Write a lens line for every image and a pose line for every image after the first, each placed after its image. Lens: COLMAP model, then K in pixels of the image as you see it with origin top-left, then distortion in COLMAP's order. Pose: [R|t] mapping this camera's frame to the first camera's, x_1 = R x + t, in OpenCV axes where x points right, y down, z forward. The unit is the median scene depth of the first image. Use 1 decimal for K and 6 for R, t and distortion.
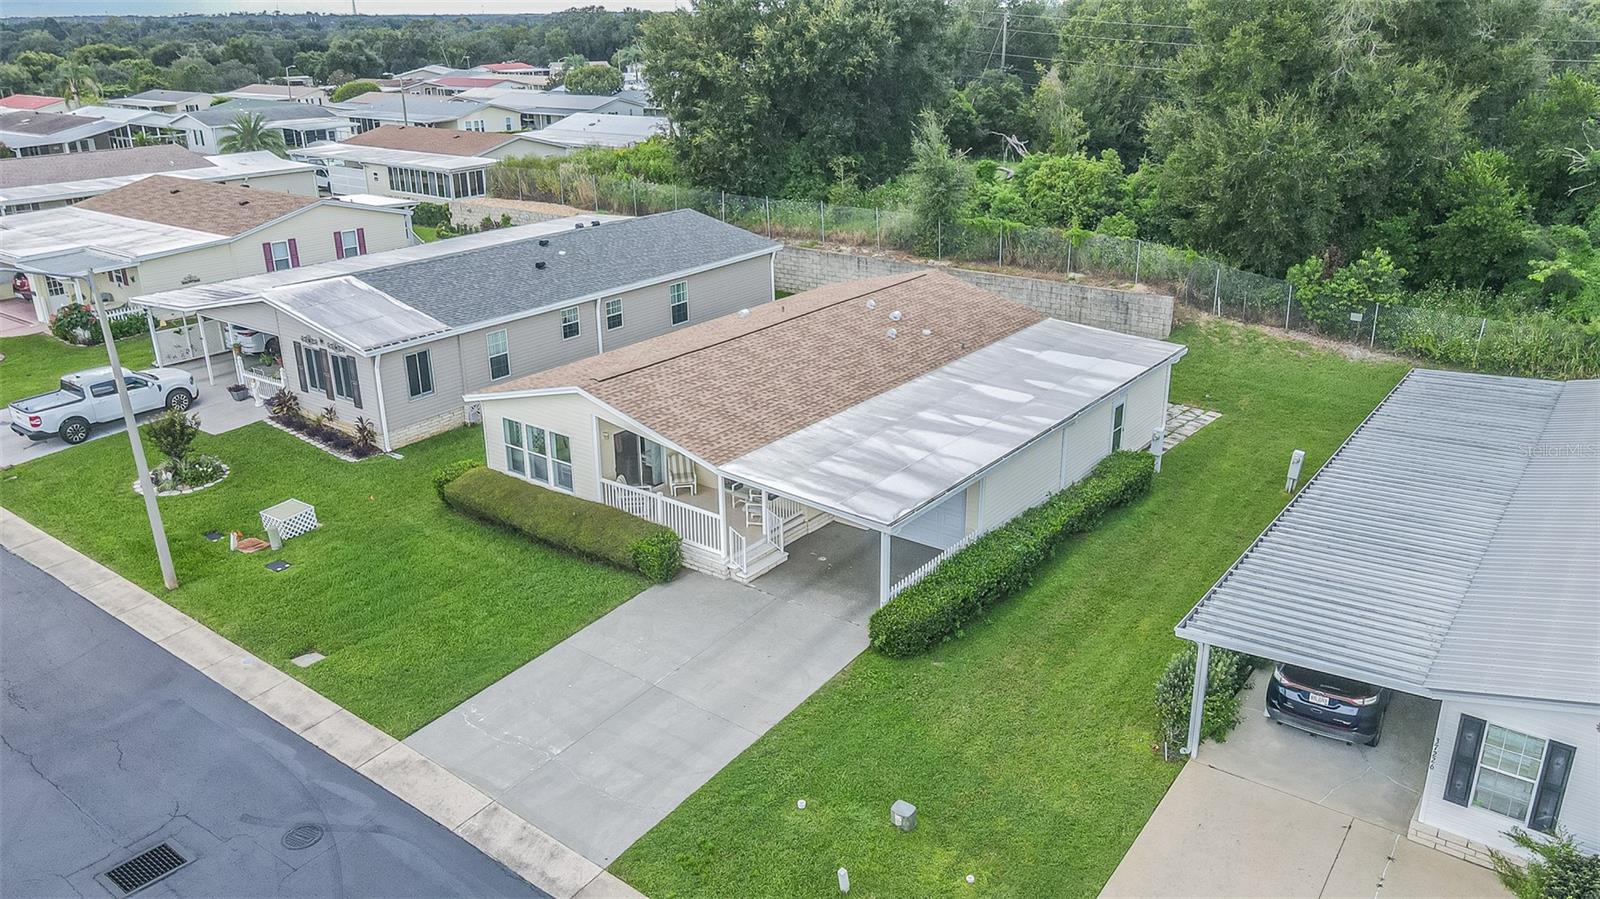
lens RADIAL K [[1185.9, 0, 805.7], [0, 1185.9, 448.2], [0, 0, 1]] dist [-0.009083, 0.035200]
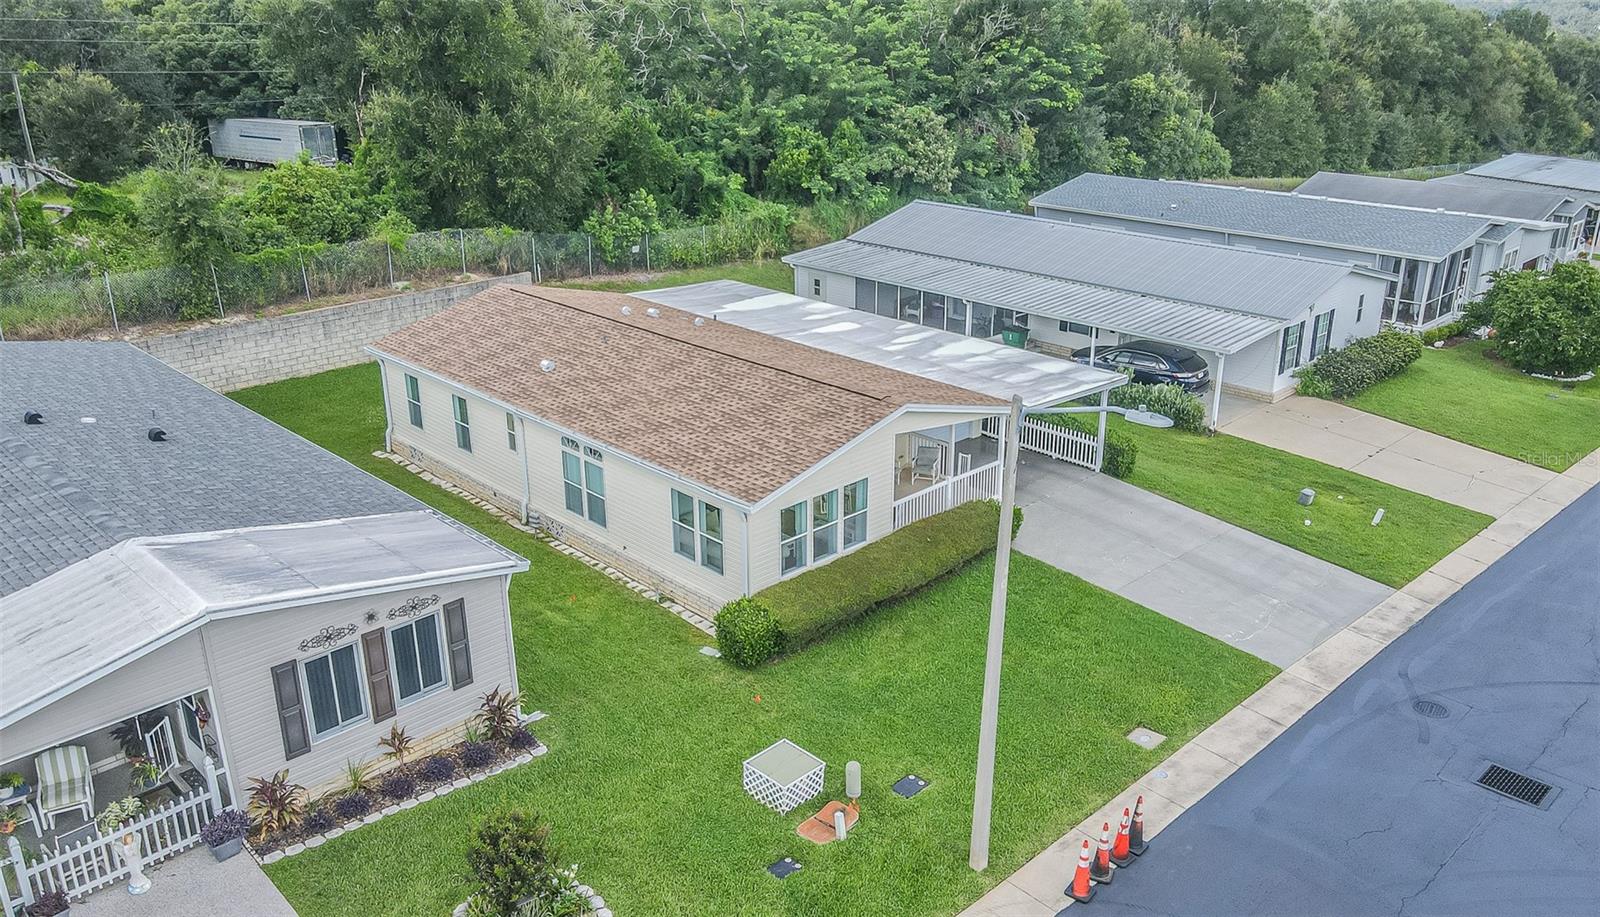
lens RADIAL K [[1234.8, 0, 817.9], [0, 1234.8, 460.2], [0, 0, 1]] dist [0.009582, 0.004023]
pose [[0.141534, -0.343151, 0.928556, -0.973674], [0.342000, 0.897192, 0.279431, -0.267567], [-0.928980, 0.278017, 0.244340, 0.757794]]
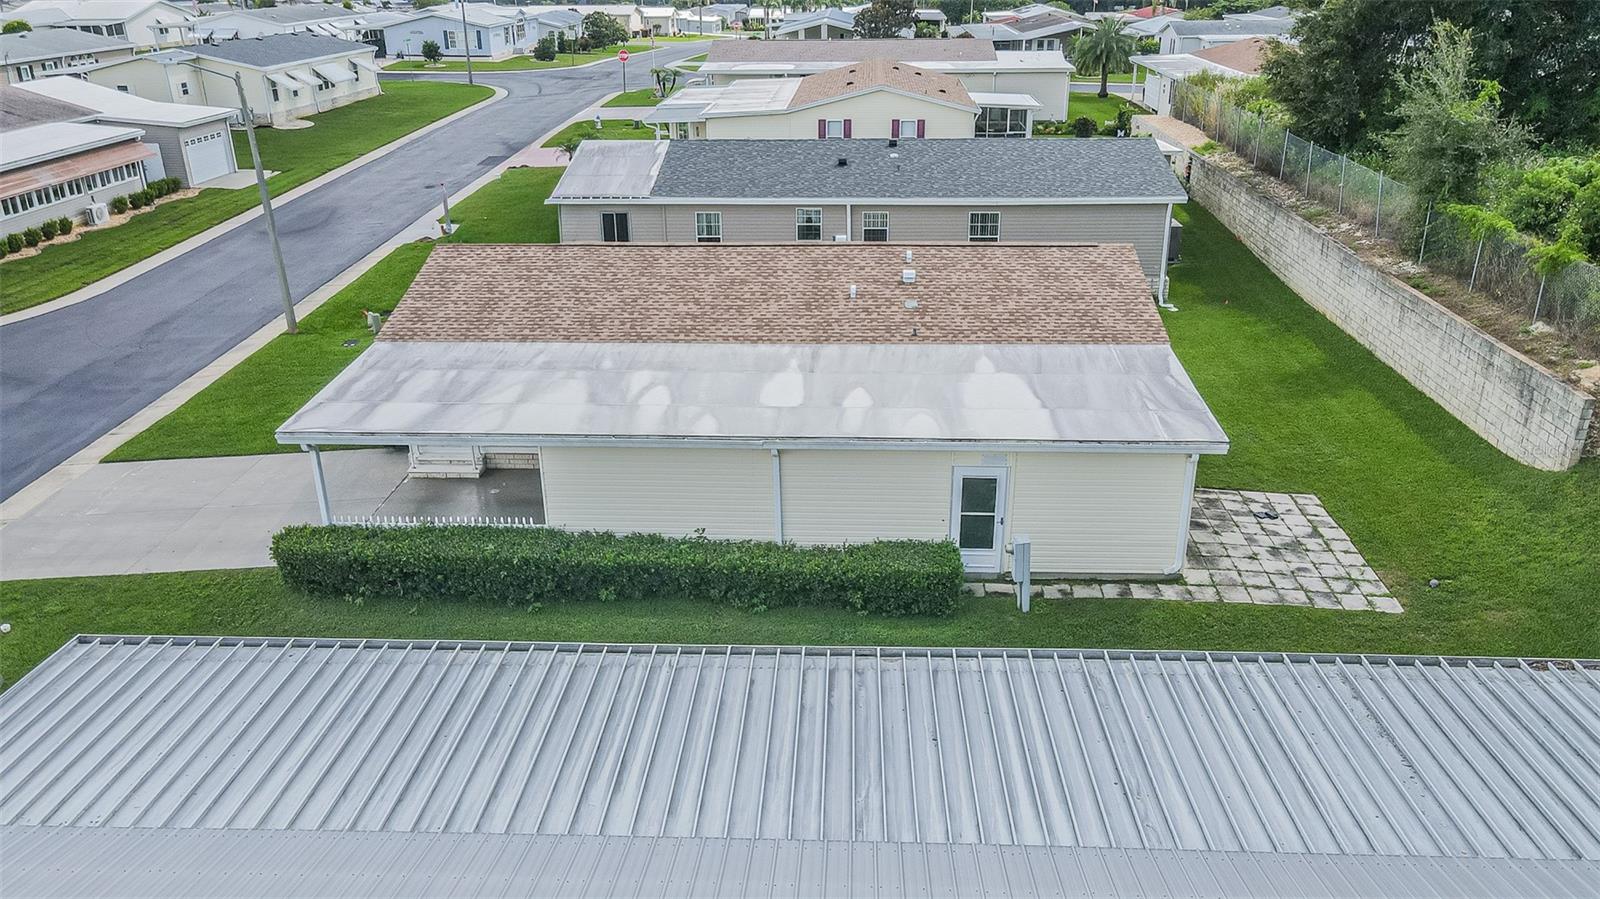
lens RADIAL K [[1185.9, 0, 805.7], [0, 1185.9, 448.2], [0, 0, 1]] dist [-0.009083, 0.035200]
pose [[0.560344, 0.323407, -0.762511, 0.717383], [-0.283103, 0.939955, 0.190624, -0.150452], [0.778375, 0.109055, 0.618255, 0.574203]]
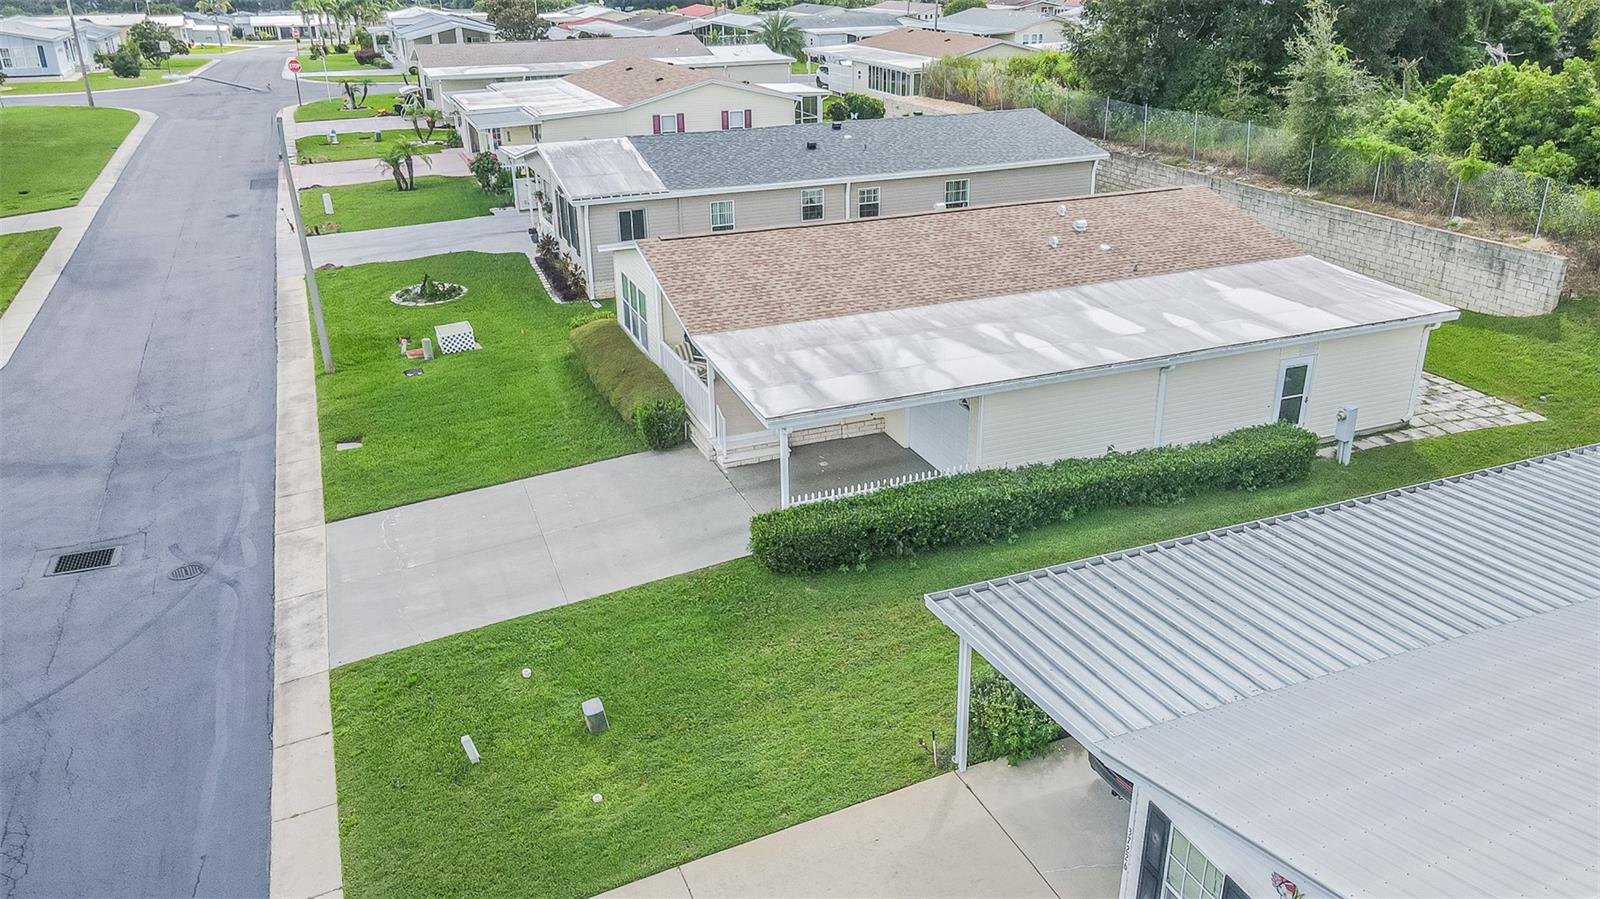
lens RADIAL K [[1185.9, 0, 805.7], [0, 1185.9, 448.2], [0, 0, 1]] dist [-0.009083, 0.035200]
pose [[0.856084, 0.198950, -0.477010, 0.388558], [-0.174362, 0.980009, 0.095816, -0.002271], [0.486537, 0.001146, 0.873659, 0.184892]]
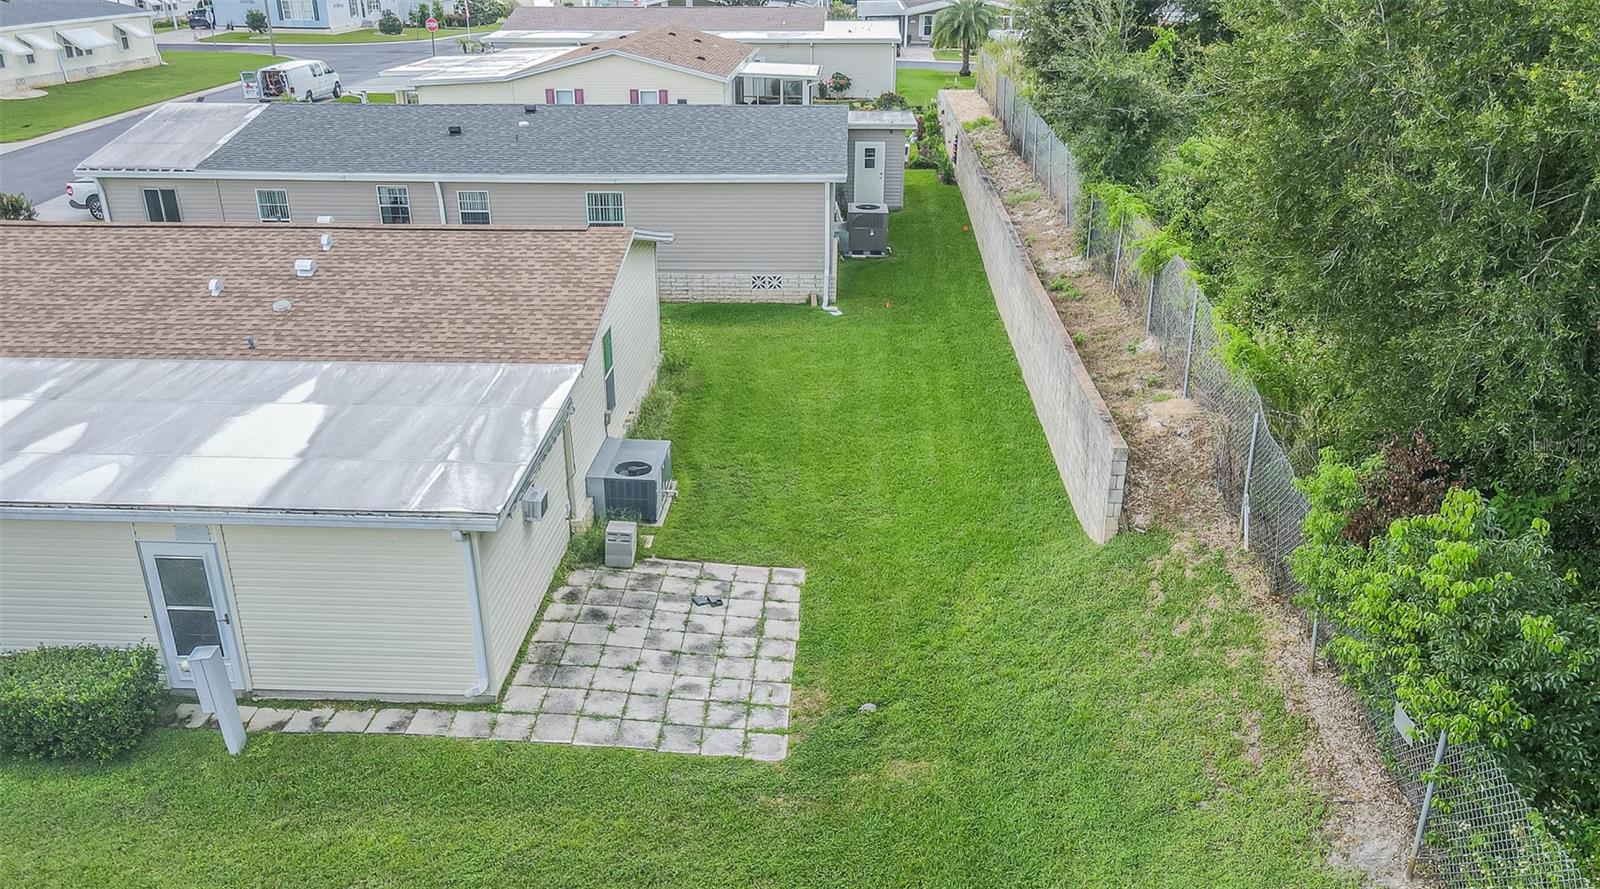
lens RADIAL K [[1219.0, 0, 790.7], [0, 1219.0, 464.6], [0, 0, 1]] dist [-0.031862, 0.064570]
pose [[0.557614, 0.338111, -0.758121, 0.747228], [-0.291942, 0.934821, 0.202187, -0.232777], [0.777069, 0.108585, 0.619978, 0.943972]]
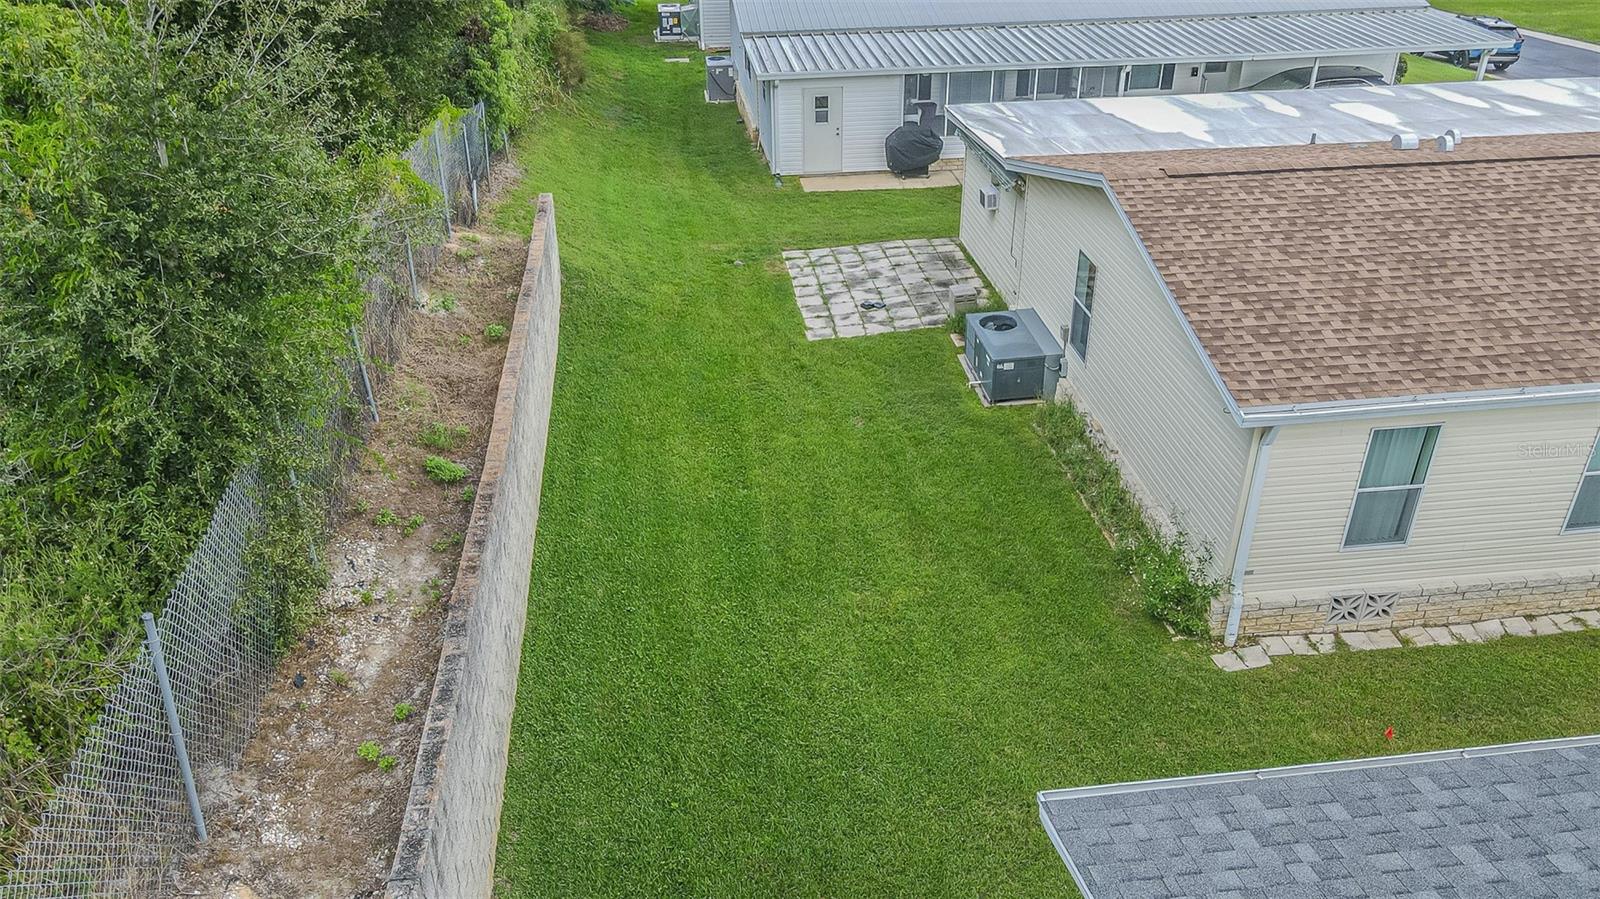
lens RADIAL K [[1185.9, 0, 805.7], [0, 1185.9, 448.2], [0, 0, 1]] dist [-0.009083, 0.035200]
pose [[-0.696799, -0.342298, 0.630320, -0.116171], [0.263963, 0.694734, 0.669080, -0.467810], [-0.666930, 0.632595, -0.393736, 1.620775]]
